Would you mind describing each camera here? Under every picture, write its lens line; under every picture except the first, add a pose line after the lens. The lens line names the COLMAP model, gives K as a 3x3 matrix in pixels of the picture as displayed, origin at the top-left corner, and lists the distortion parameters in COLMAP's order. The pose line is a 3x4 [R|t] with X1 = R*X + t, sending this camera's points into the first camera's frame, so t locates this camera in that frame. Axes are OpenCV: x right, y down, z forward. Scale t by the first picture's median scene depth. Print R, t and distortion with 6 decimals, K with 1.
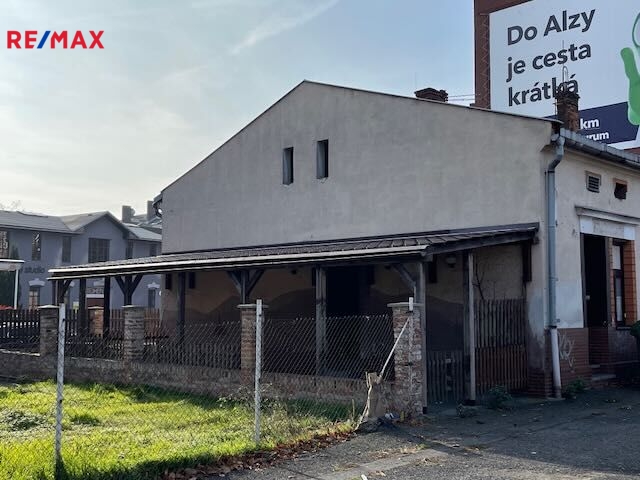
lens RADIAL K [[691.3, 0, 320.0], [0, 691.3, 240.0], [0, 0, 1]] dist [-0.057720, -0.002397]
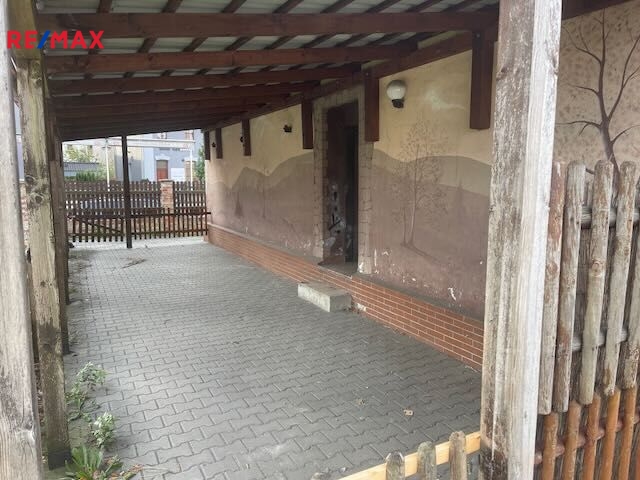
lens RADIAL K [[500.6, 0, 320.0], [0, 500.6, 240.0], [0, 0, 1]] dist [0.097774, -0.002804]
pose [[0.960435, 0.039192, -0.275733, 0.199410], [0.022514, 0.975882, 0.217133, 0.073760], [0.277592, -0.214750, 0.936389, 0.839608]]
